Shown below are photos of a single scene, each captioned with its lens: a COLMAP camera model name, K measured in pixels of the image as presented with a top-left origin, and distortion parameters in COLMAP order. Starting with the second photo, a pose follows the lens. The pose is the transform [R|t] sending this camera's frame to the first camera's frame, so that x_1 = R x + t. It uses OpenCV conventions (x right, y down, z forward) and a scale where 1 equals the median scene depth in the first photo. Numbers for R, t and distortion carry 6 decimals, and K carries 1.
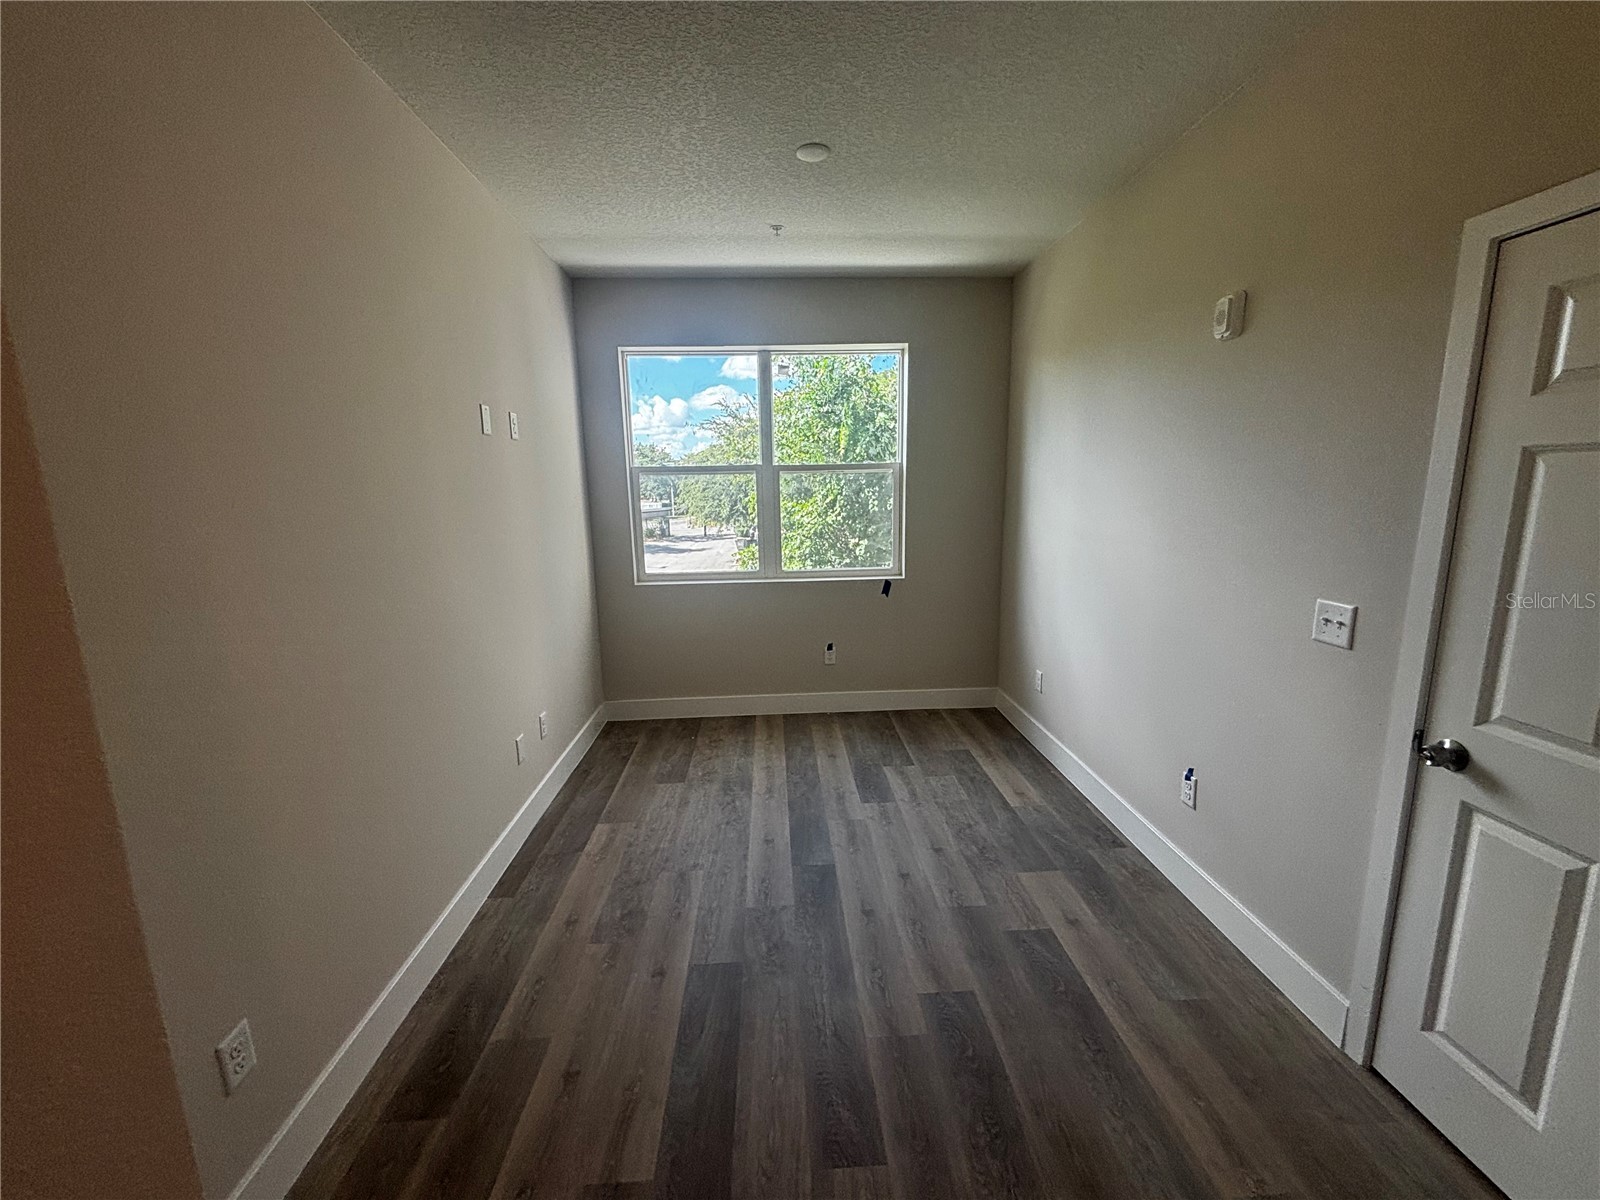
lens RADIAL K [[643.9, 0, 805.8], [0, 643.9, 597.6], [0, 0, 1]] dist [0.004185, -0.001172]
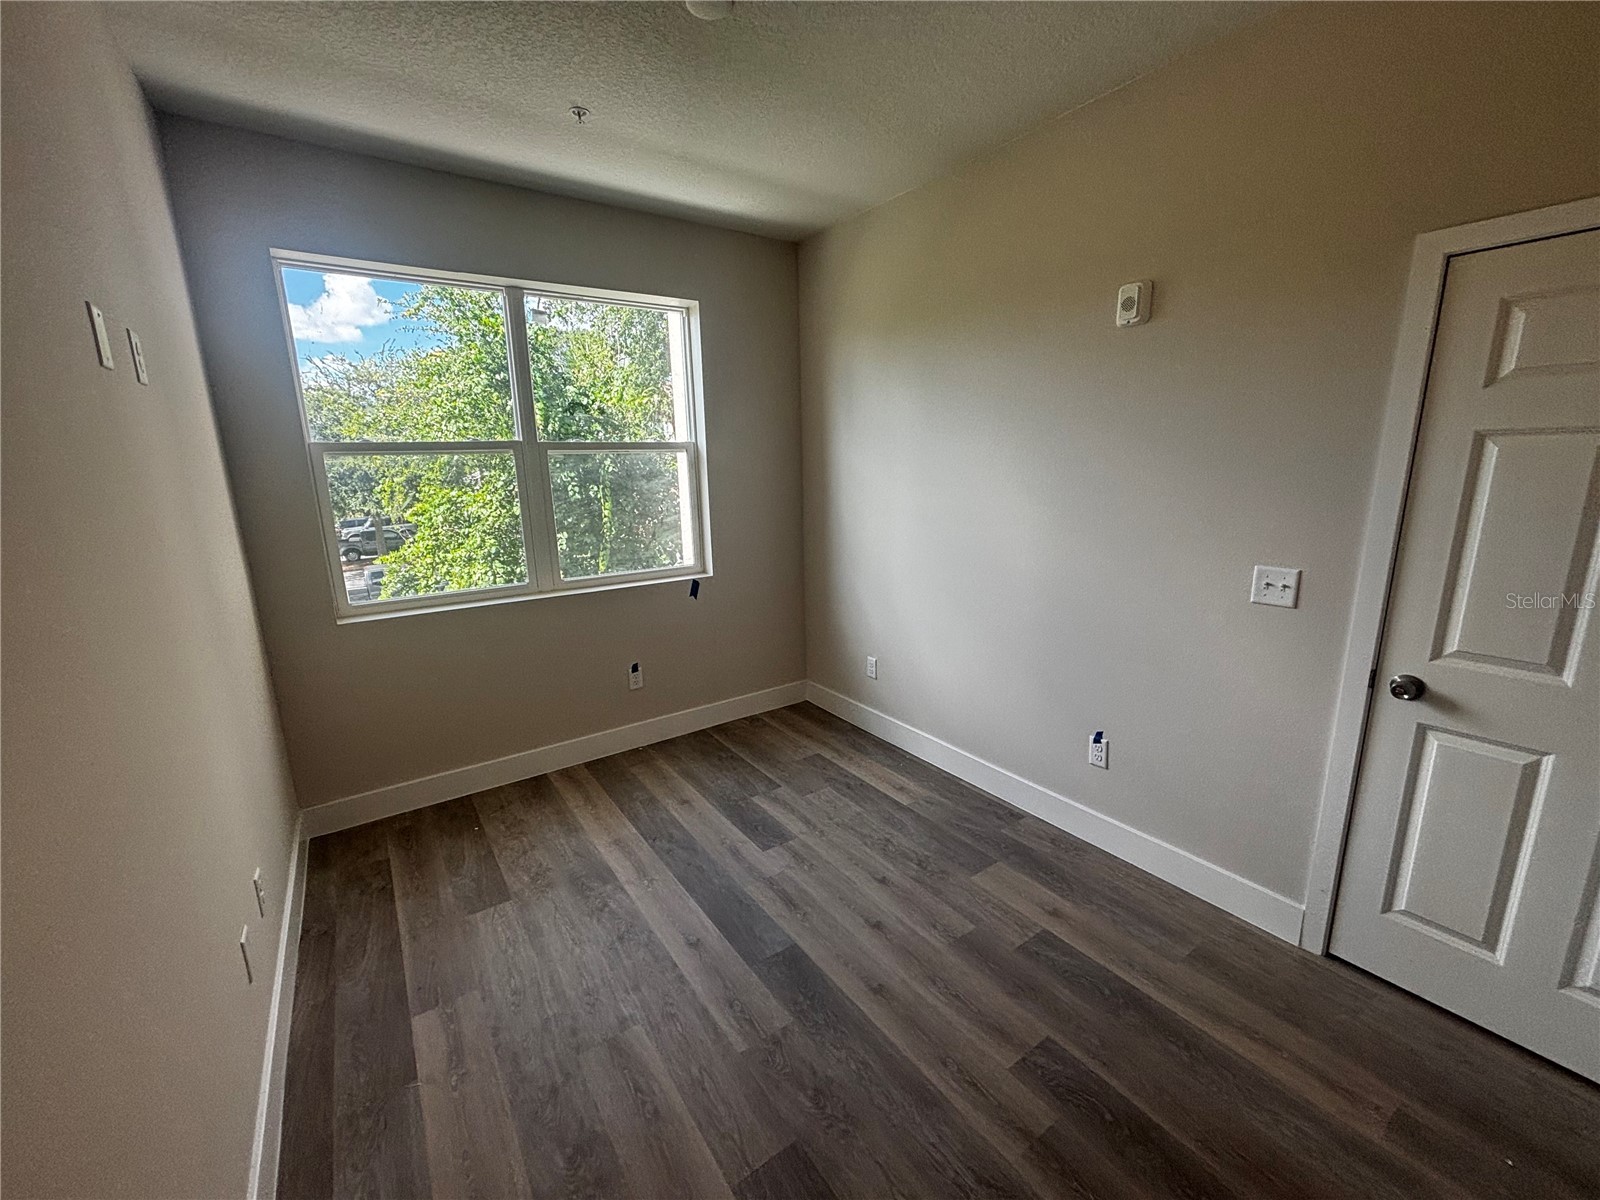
lens RADIAL K [[643.9, 0, 788.8], [0, 643.9, 597.9], [0, 0, 1]] dist [0.004185, -0.001172]
pose [[0.850207, -0.111263, 0.514557, -0.348204], [0.098417, 0.993772, 0.052268, -0.059188], [-0.517168, 0.006203, 0.855861, 0.334117]]
